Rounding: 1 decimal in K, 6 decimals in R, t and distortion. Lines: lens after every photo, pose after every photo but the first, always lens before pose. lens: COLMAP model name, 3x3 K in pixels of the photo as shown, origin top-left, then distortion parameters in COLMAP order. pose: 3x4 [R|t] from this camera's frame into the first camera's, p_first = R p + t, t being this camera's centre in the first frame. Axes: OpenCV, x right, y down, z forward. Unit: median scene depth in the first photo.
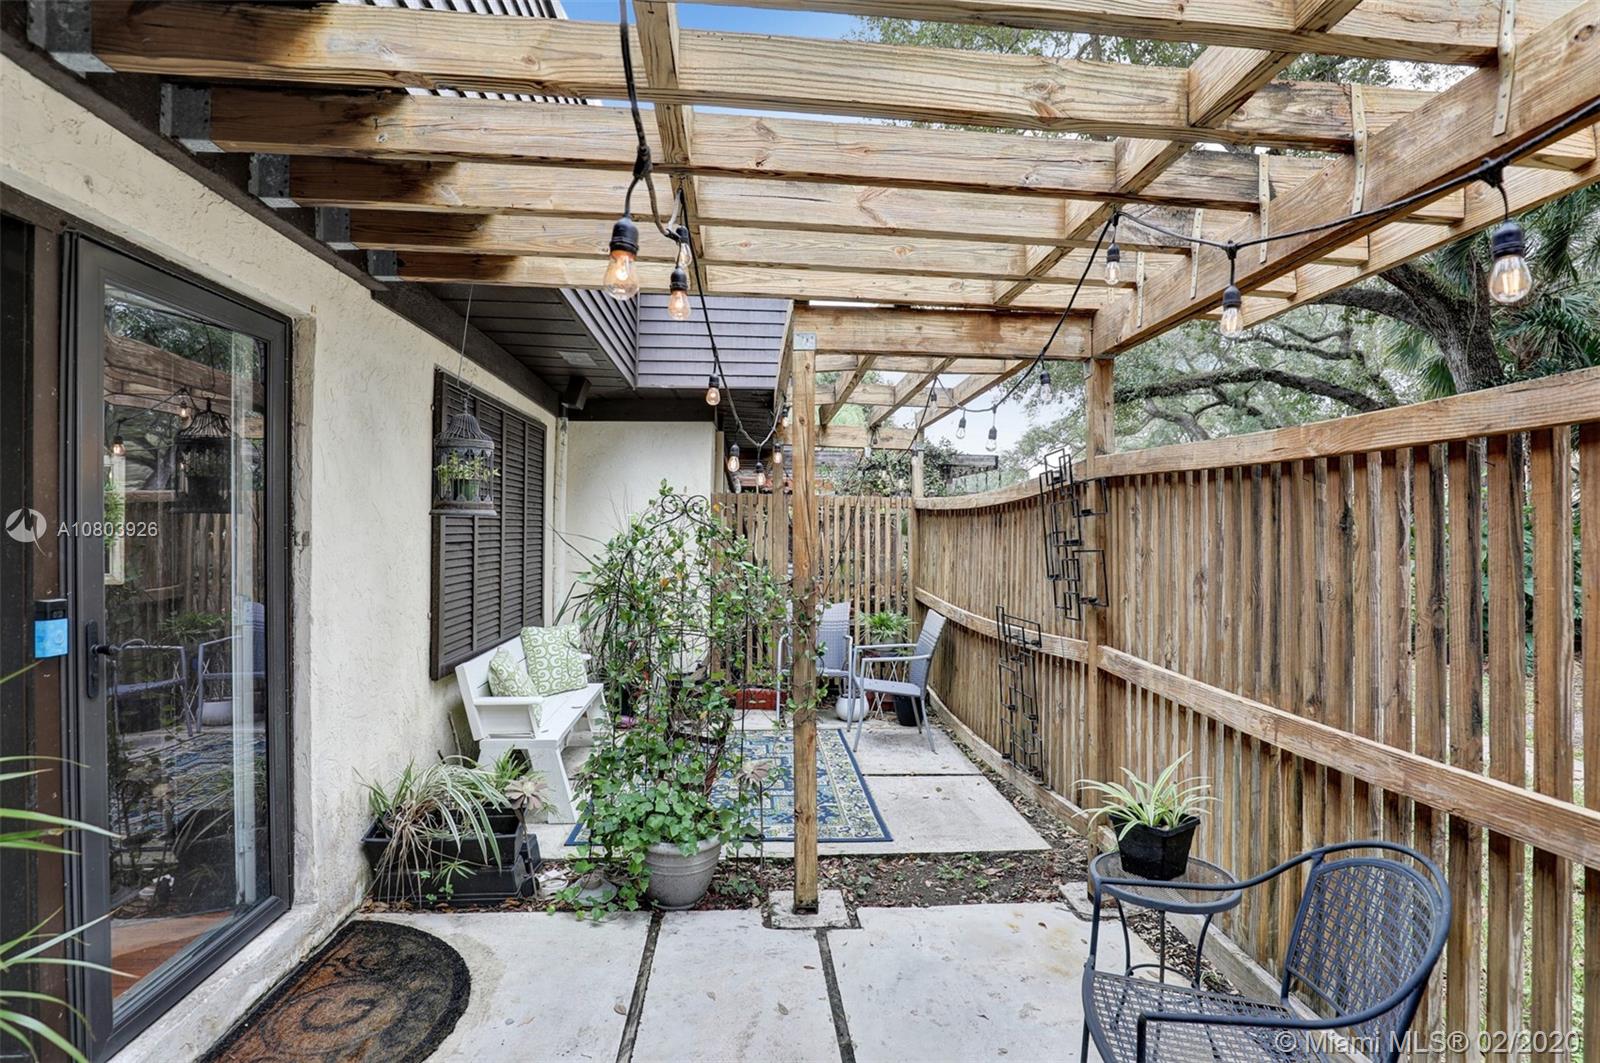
lens RADIAL K [[806.2, 0, 806.1], [0, 806.2, 553.3], [0, 0, 1]] dist [-0.029016, 0.000732]
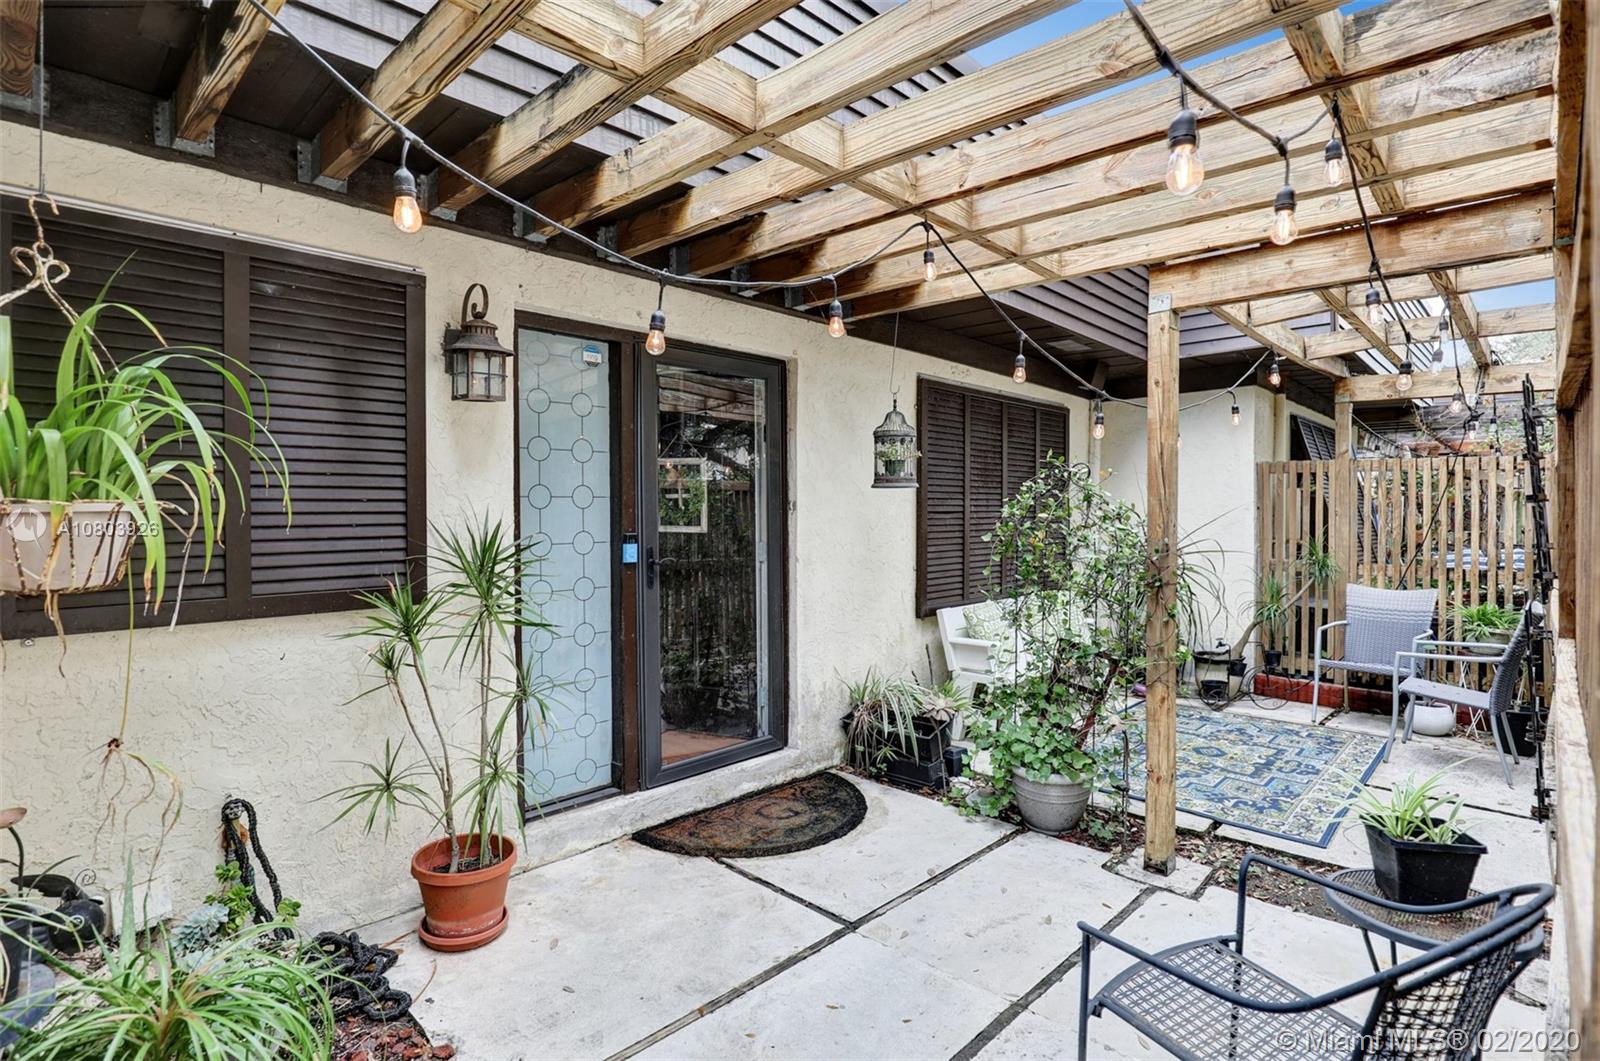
lens RADIAL K [[806.2, 0, 806.1], [0, 806.2, 552.3], [0, 0, 1]] dist [-0.029016, 0.000732]
pose [[0.657822, 0.025931, -0.752727, 0.471901], [-0.013960, 0.999655, 0.022237, 0.031365], [0.753044, -0.004119, 0.657957, 0.011042]]
